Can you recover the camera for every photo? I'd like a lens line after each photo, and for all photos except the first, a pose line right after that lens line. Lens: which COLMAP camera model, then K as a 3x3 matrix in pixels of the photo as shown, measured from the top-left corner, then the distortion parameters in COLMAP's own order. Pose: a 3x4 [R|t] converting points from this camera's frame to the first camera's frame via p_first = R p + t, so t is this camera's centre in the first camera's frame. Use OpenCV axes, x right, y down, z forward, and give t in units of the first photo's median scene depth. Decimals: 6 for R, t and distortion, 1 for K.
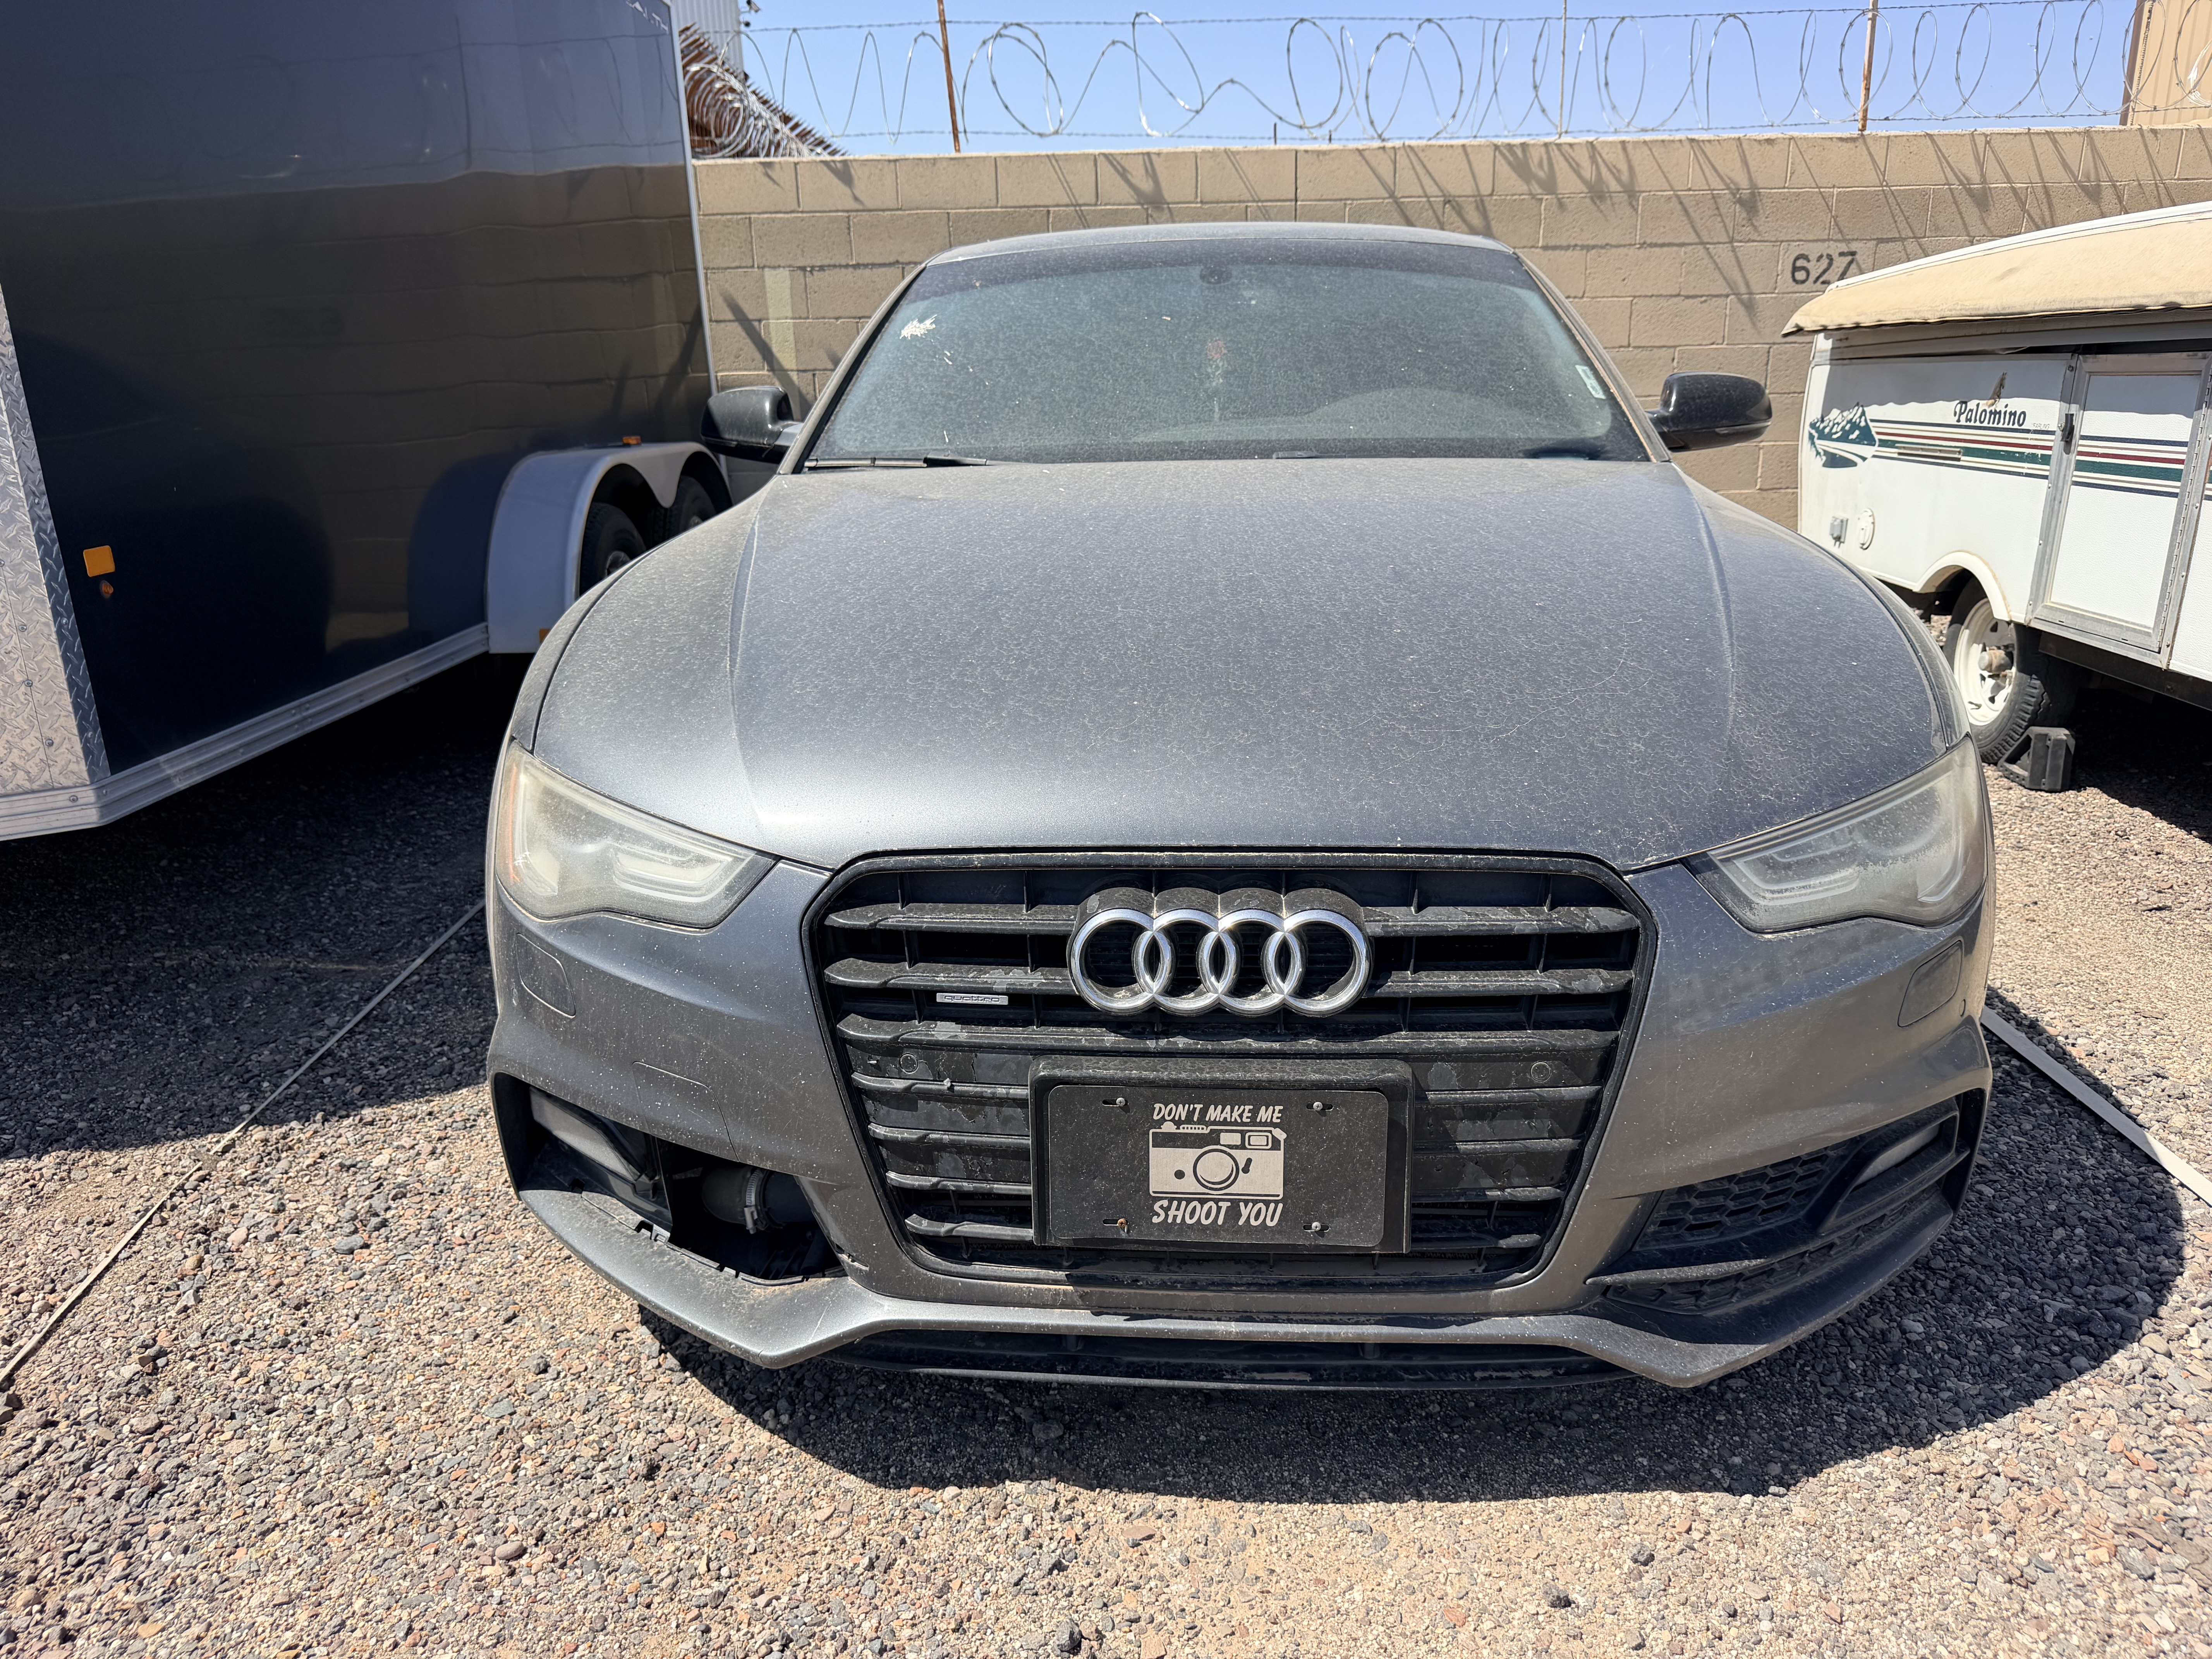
lens RADIAL K [[1579.1, 0, 1106.0], [0, 1579.1, 829.5], [0, 0, 1]] dist [0.023513, -0.038758]
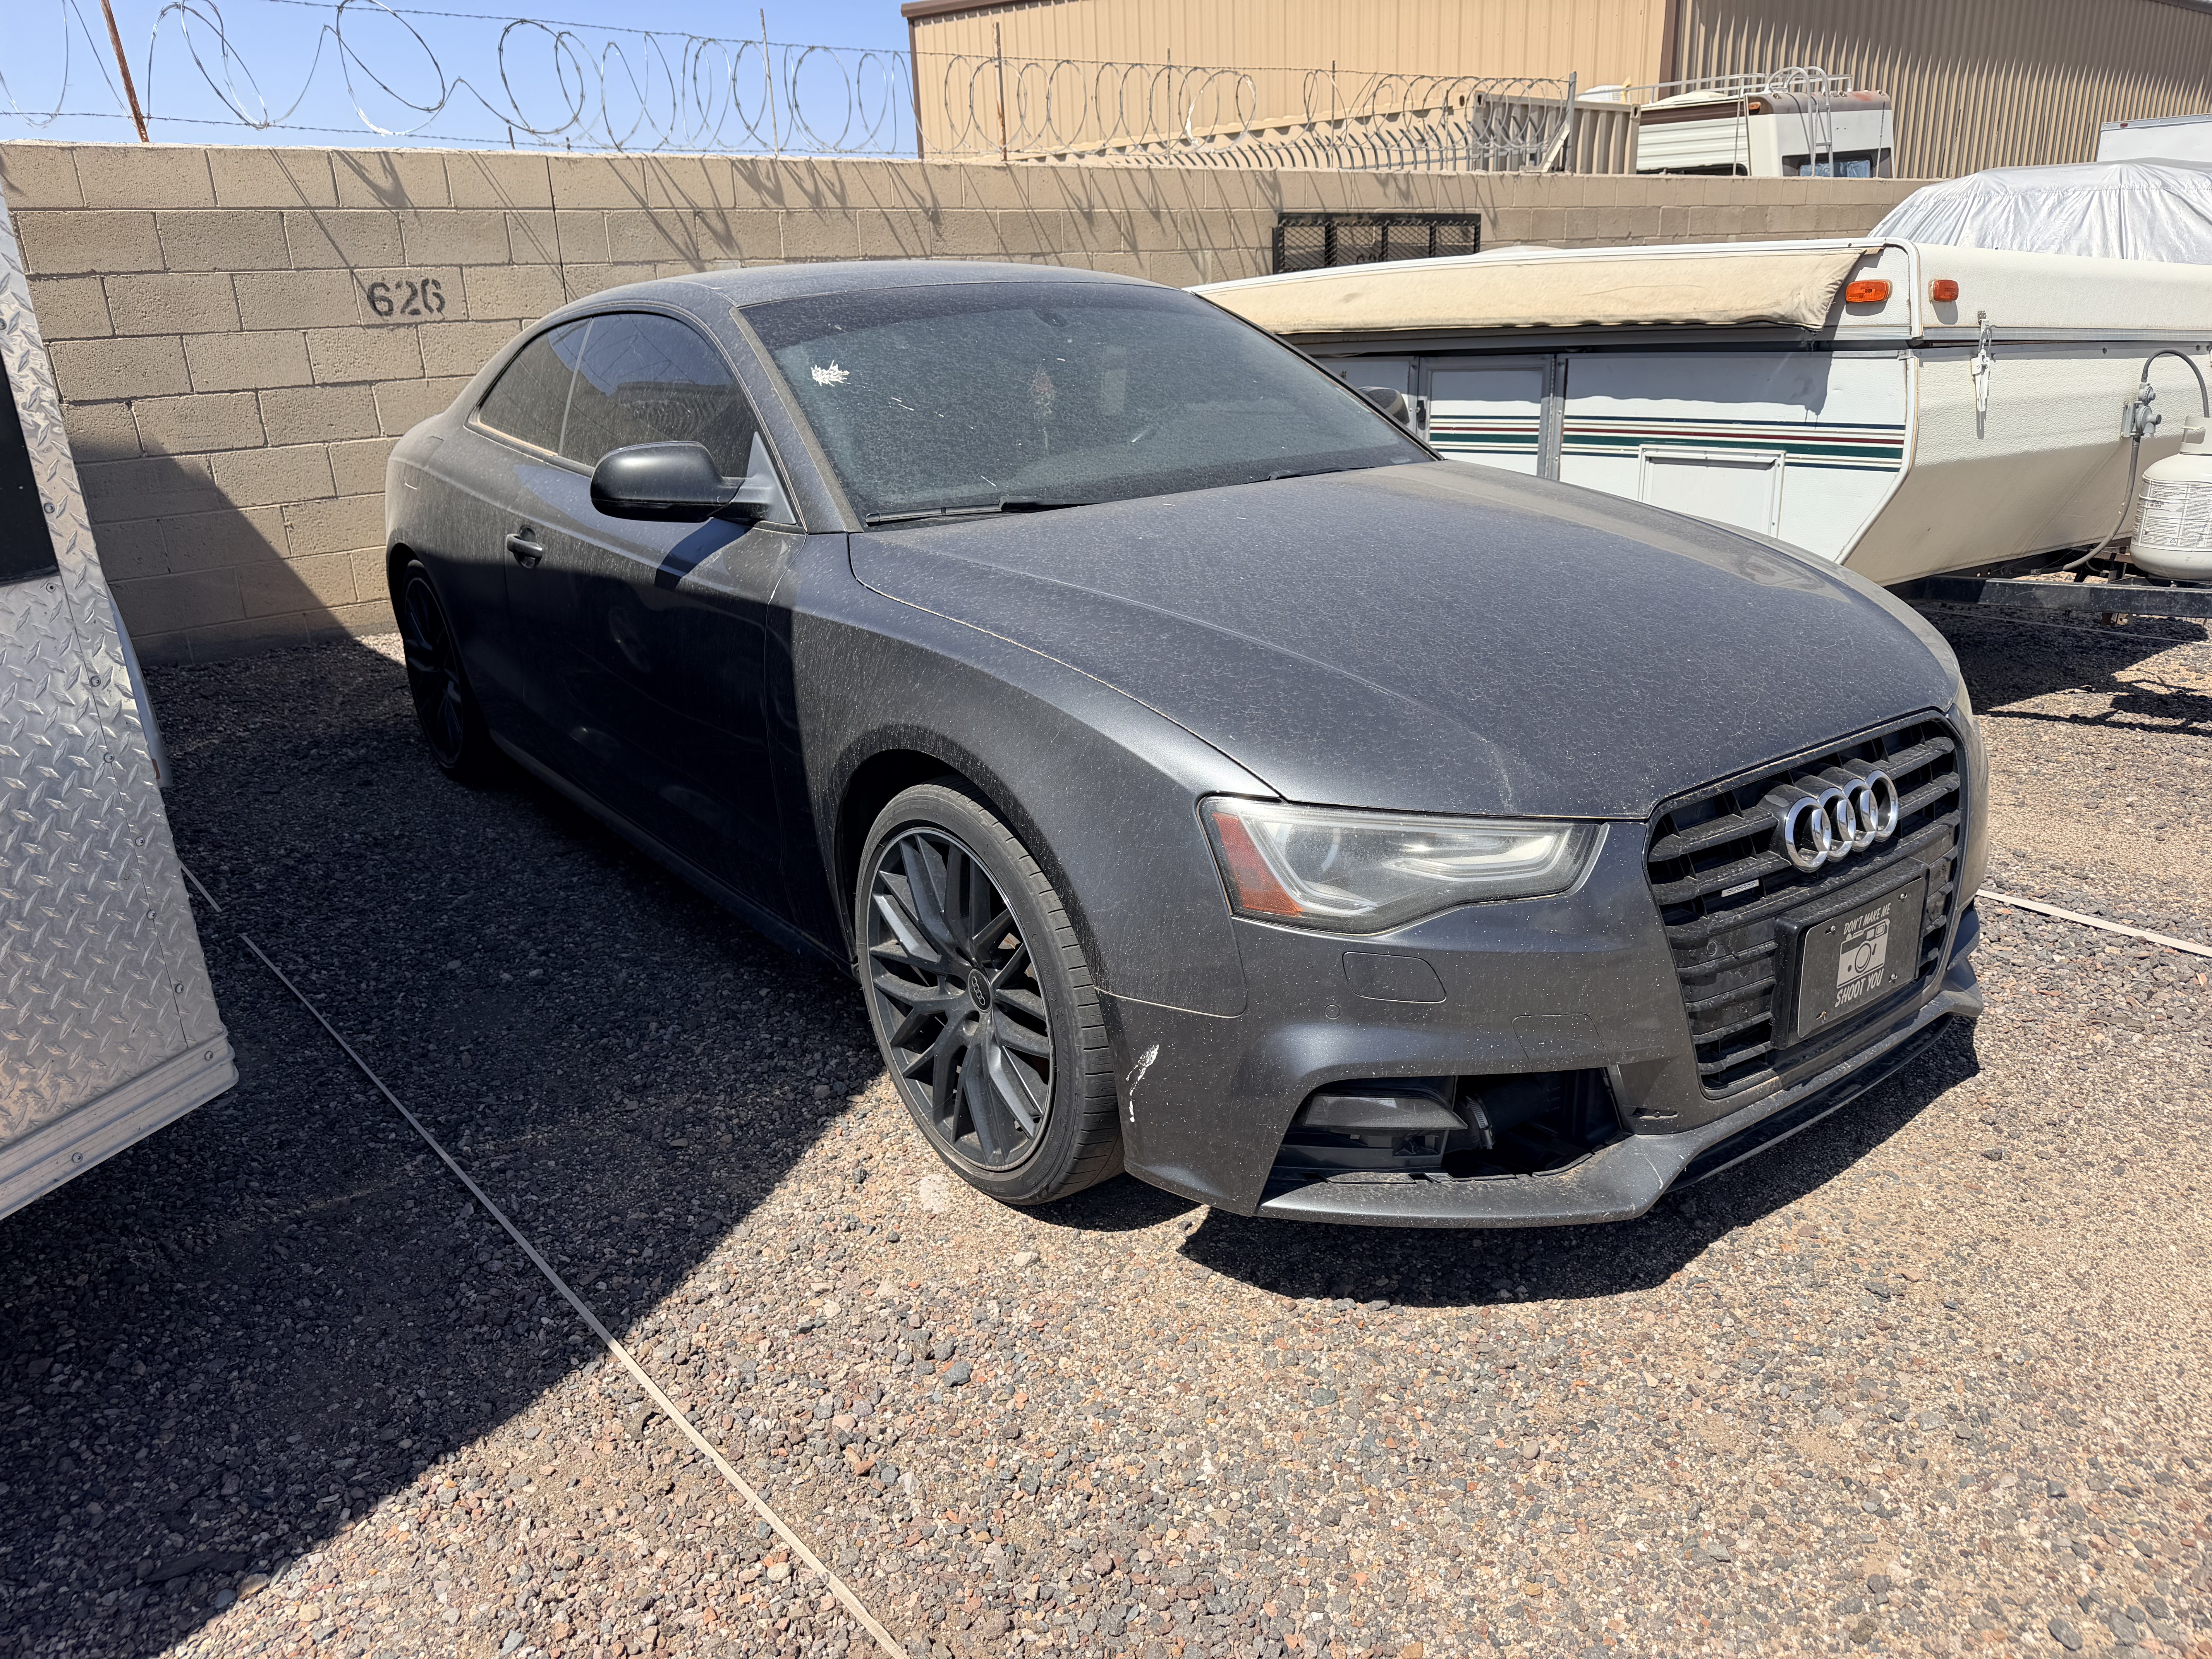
lens RADIAL K [[1579.1, 0, 1106.0], [0, 1579.1, 829.5], [0, 0, 1]] dist [0.023513, -0.038758]
pose [[0.759673, -0.215899, 0.613420, -1.290930], [0.209199, 0.974273, 0.083828, -0.166968], [-0.615737, 0.064645, 0.785295, 0.248671]]
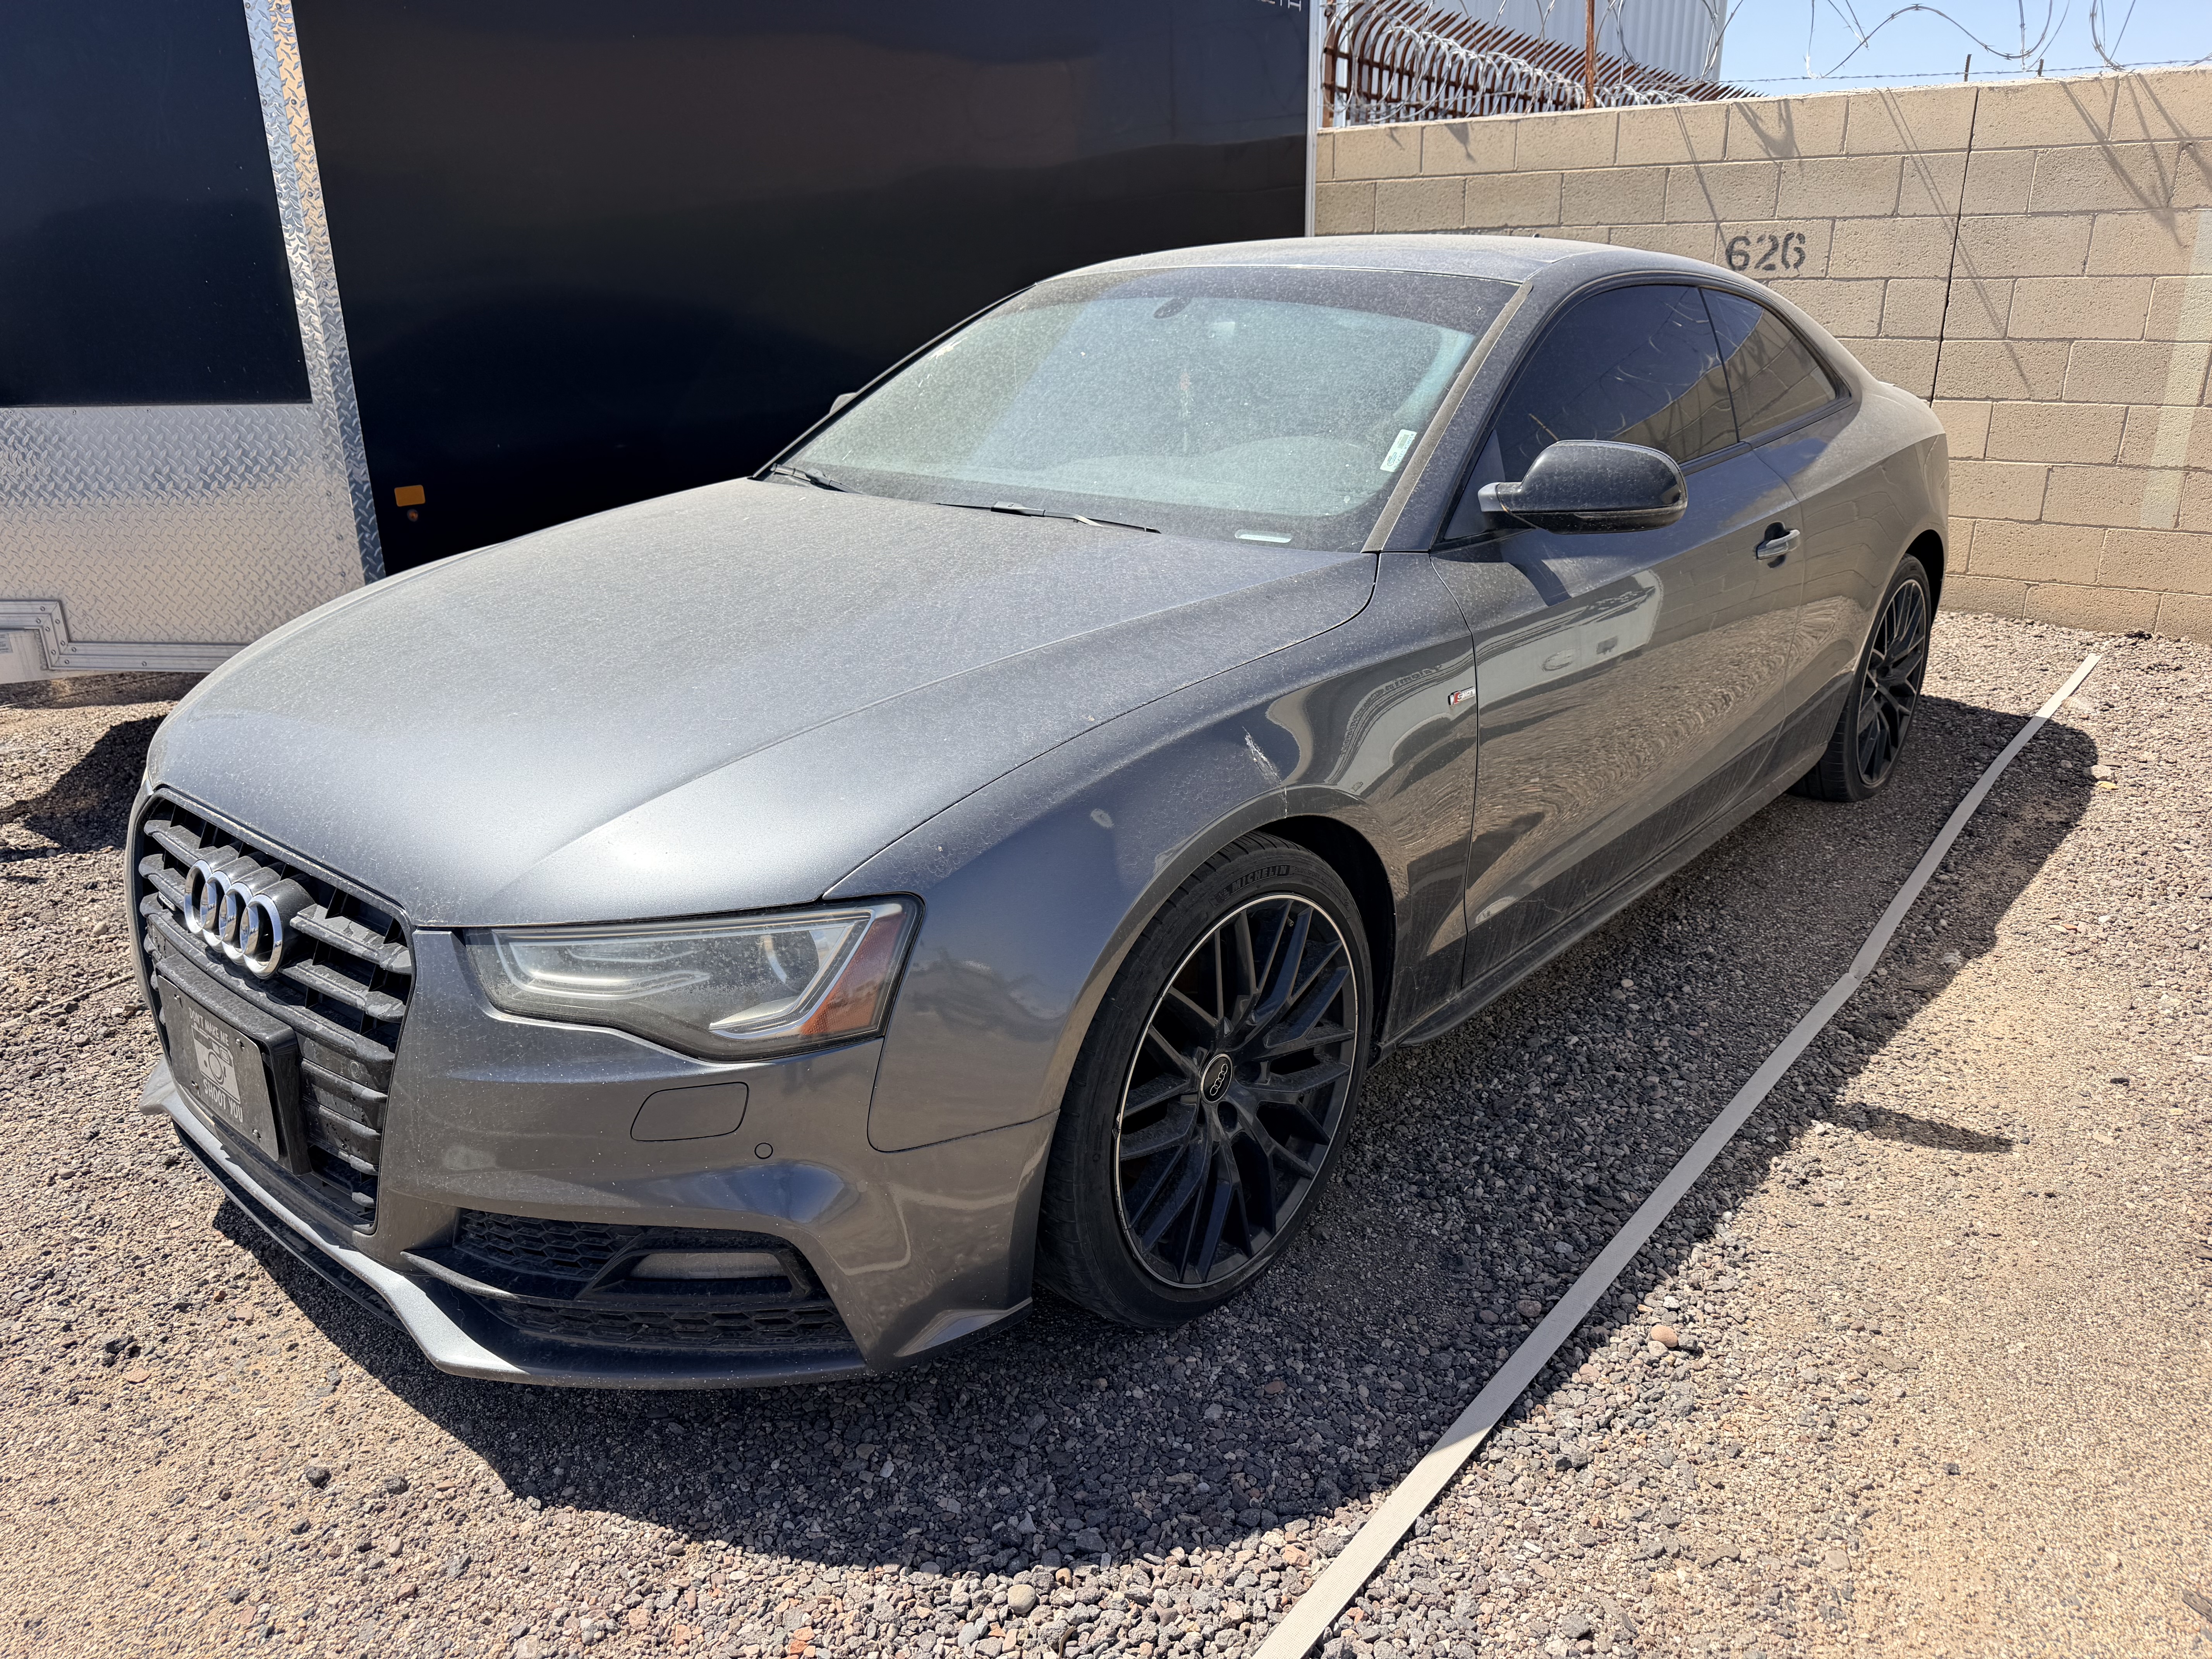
lens RADIAL K [[1561.9, 0, 1141.2], [0, 1561.9, 851.3], [0, 0, 1]] dist [0.008298, -0.004124]
pose [[0.802732, 0.221904, -0.553516, 1.335503], [-0.183711, 0.975067, 0.124478, -0.262828], [0.567337, 0.001764, 0.823484, 0.331260]]
